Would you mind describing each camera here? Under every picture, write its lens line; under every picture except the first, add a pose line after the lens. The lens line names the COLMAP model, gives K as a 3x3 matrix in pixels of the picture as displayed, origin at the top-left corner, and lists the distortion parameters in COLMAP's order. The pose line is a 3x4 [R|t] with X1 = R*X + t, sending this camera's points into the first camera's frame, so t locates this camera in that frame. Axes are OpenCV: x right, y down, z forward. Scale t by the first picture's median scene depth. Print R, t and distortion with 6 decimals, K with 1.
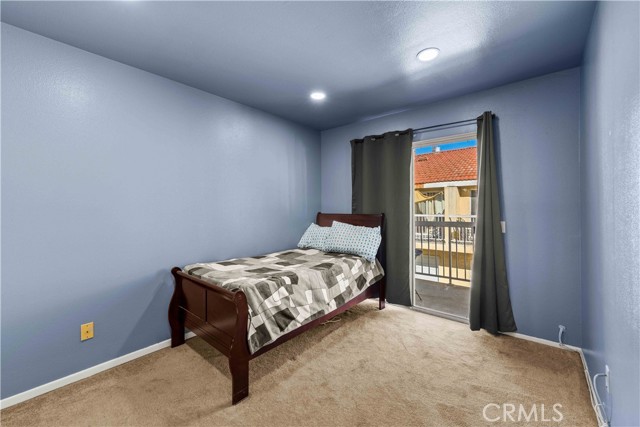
lens RADIAL K [[263.3, 0, 320.0], [0, 263.3, 213.5], [0, 0, 1]] dist [0.000938, -0.000245]
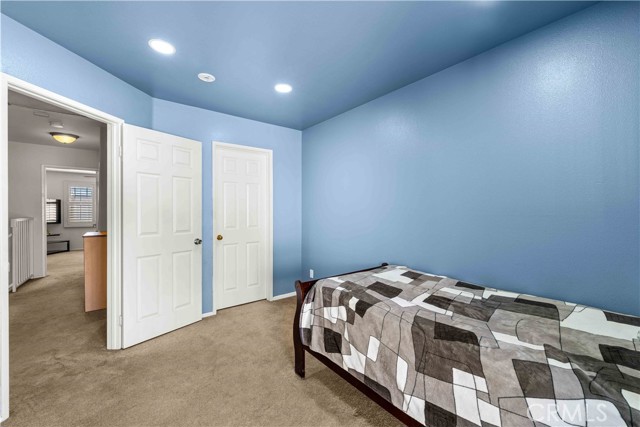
lens RADIAL K [[263.3, 0, 320.0], [0, 263.3, 213.5], [0, 0, 1]] dist [0.000938, -0.000245]
pose [[-0.223249, 0.010716, -0.974703, 0.630886], [-0.016748, 0.999750, 0.014827, -0.020519], [0.974618, 0.019634, -0.223014, 1.041847]]
